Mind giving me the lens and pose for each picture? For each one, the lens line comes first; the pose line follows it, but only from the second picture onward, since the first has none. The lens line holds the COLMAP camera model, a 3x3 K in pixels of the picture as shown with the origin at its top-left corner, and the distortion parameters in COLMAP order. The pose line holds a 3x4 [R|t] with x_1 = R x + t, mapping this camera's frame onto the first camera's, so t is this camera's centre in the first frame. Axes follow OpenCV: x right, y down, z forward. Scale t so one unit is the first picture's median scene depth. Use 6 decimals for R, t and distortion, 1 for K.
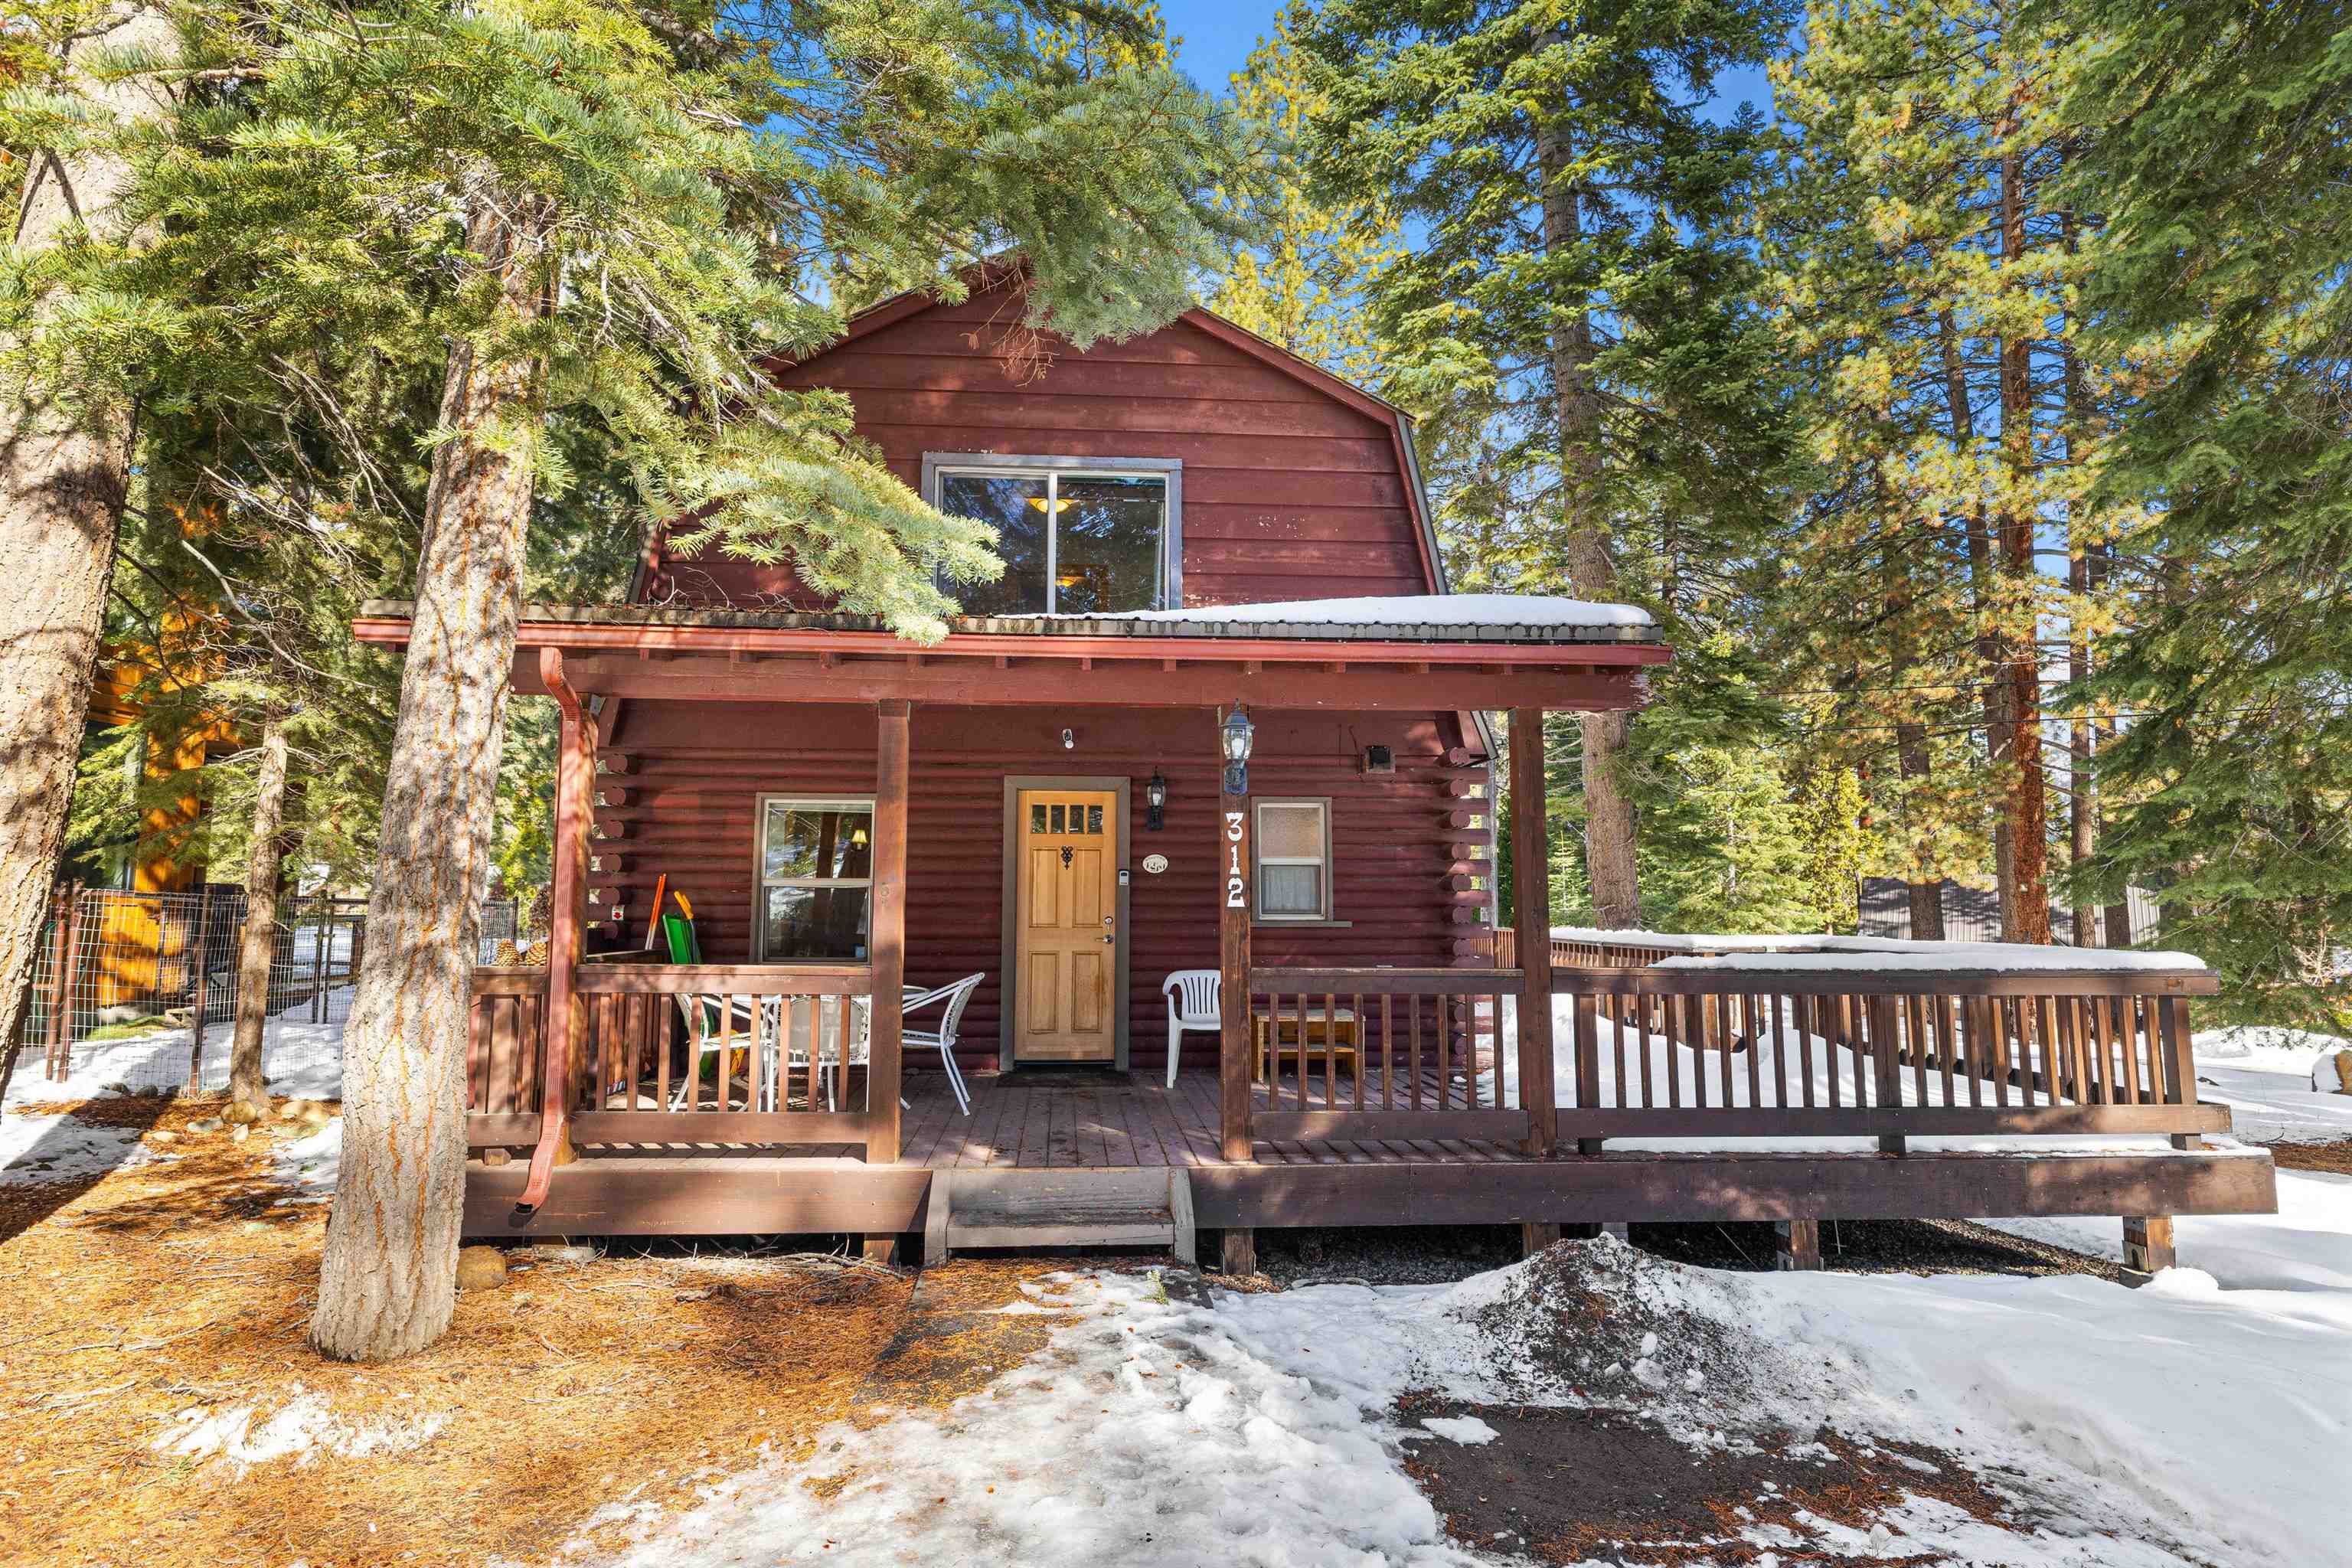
lens RADIAL K [[1179.3, 0, 1176.0], [0, 1179.3, 784.0], [0, 0, 1]] dist [-0.000451, -0.000089]
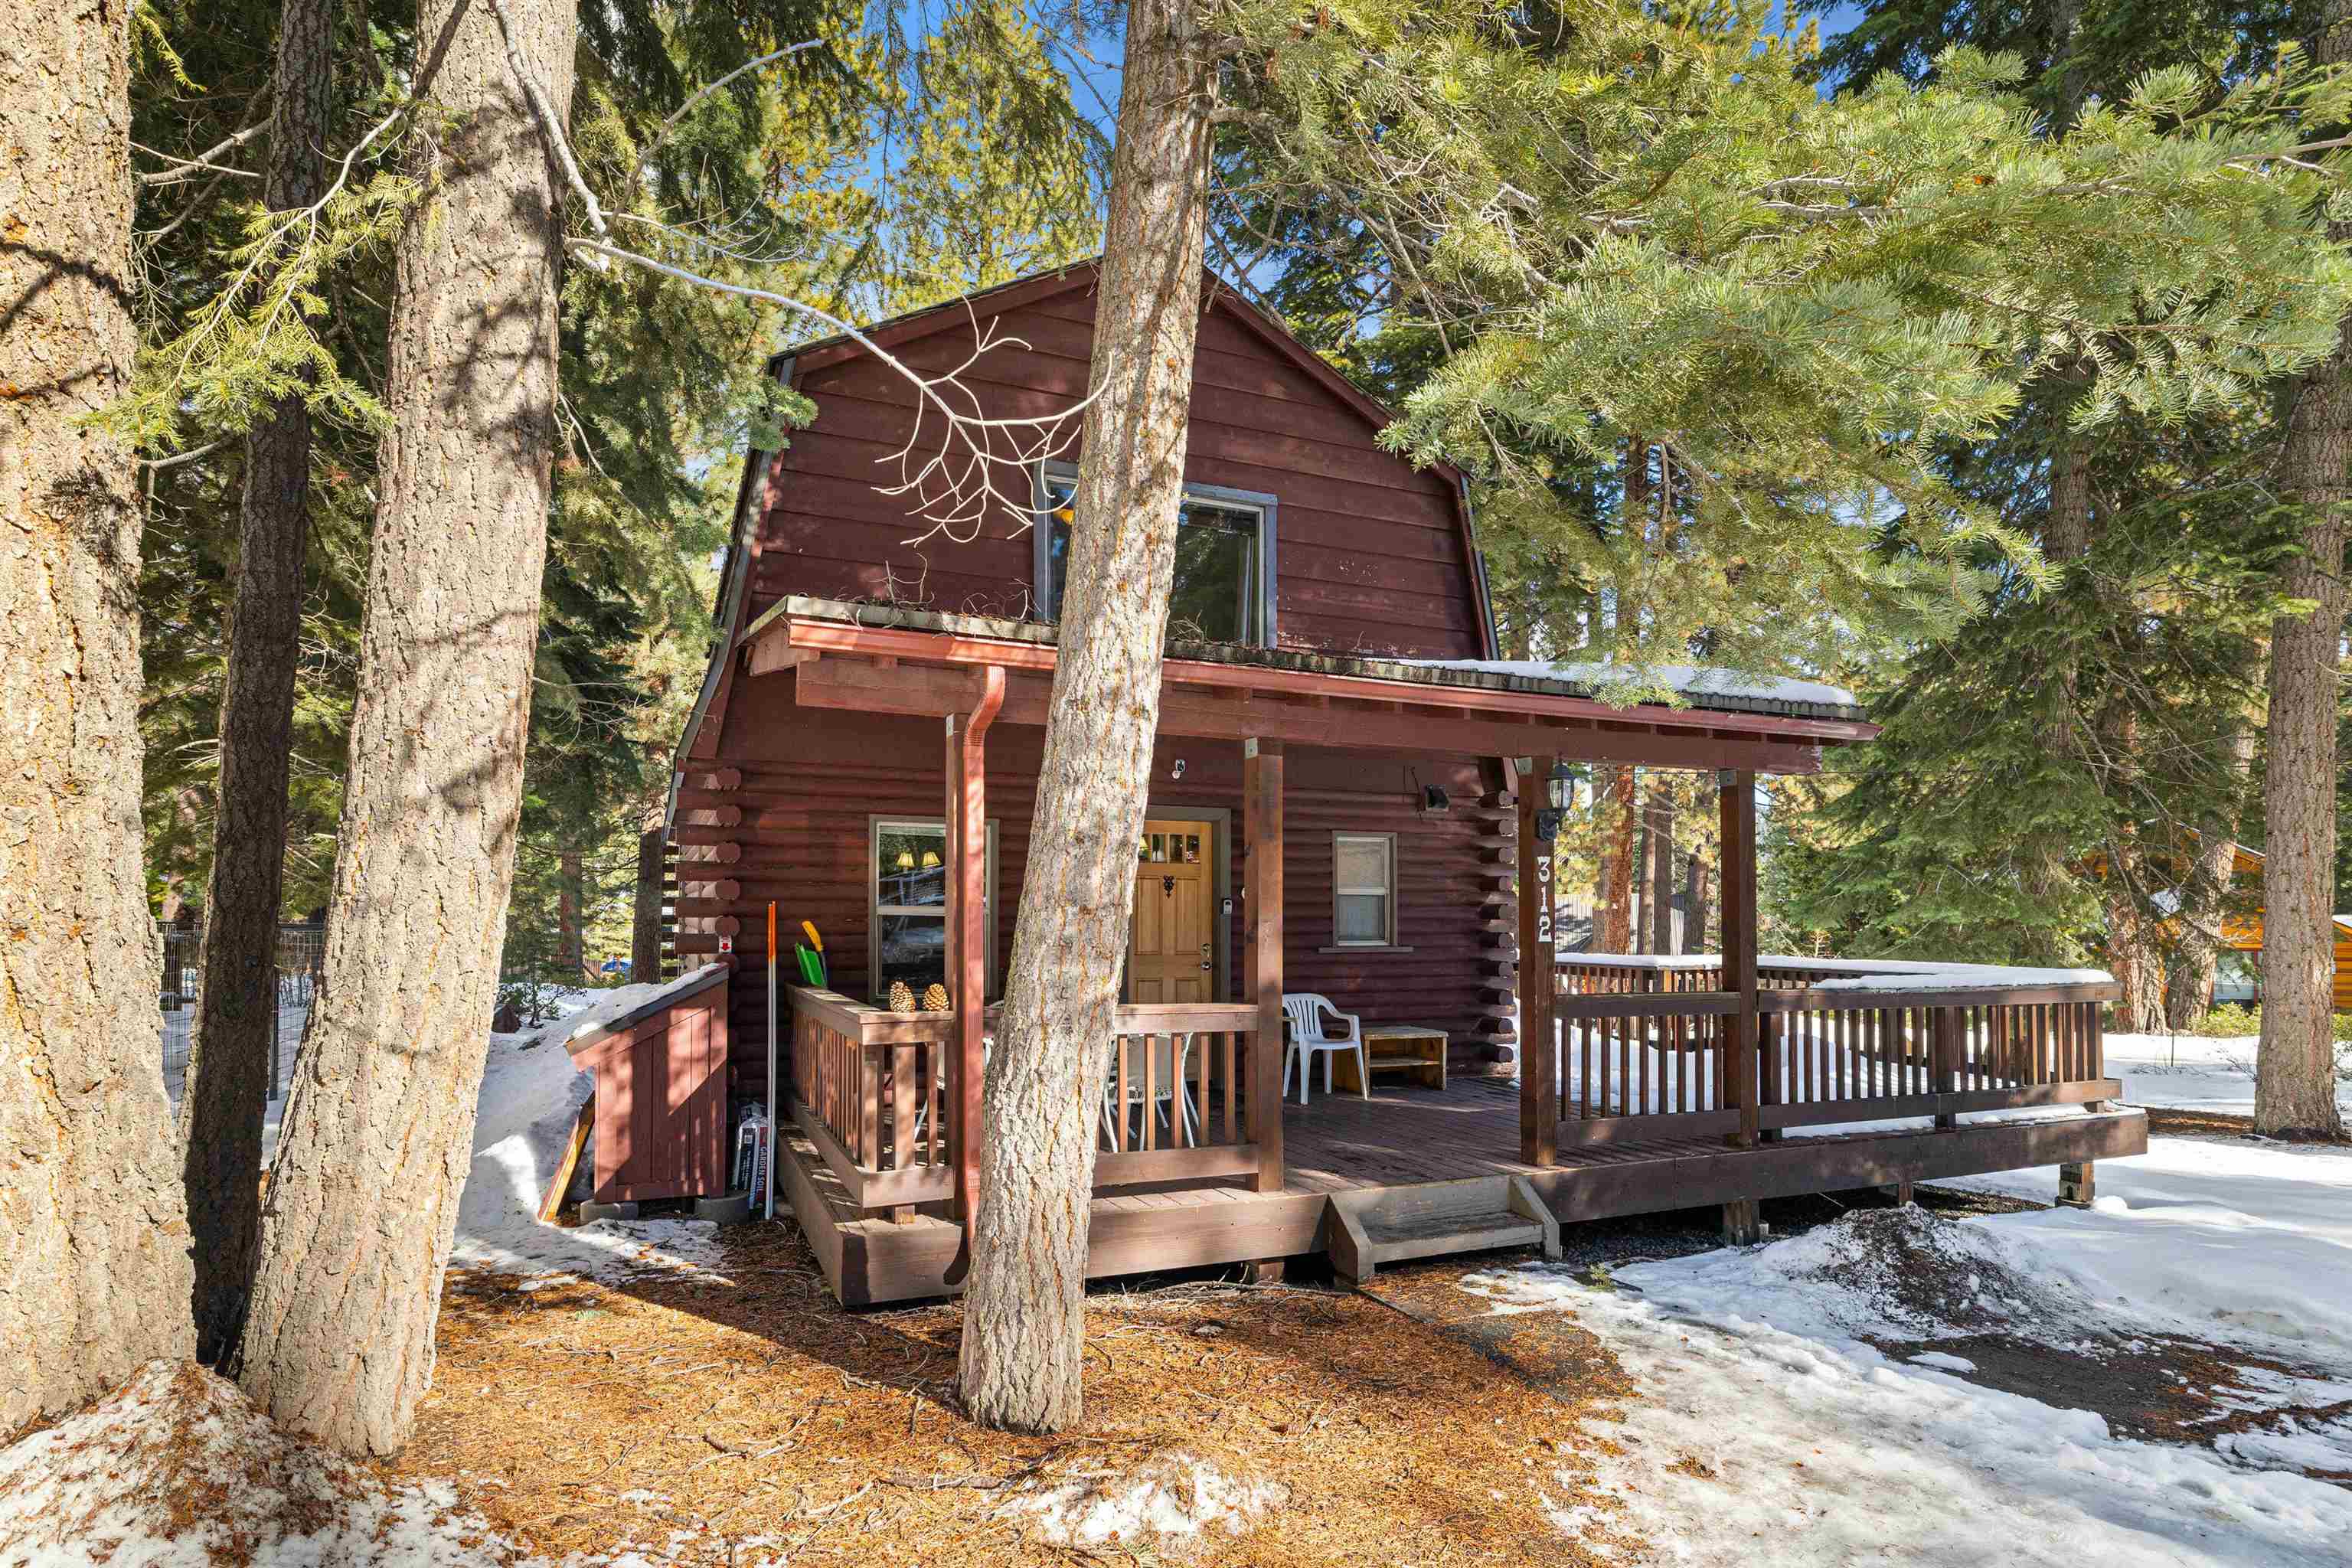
lens RADIAL K [[1157.0, 0, 1176.9], [0, 1157.0, 903.7], [0, 0, 1]] dist [-0.003667, -0.001002]
pose [[0.950136, 0.004428, 0.311804, -0.613853], [-0.032735, 0.995791, 0.085608, -0.013072], [-0.310113, -0.091547, 0.946282, 0.085269]]
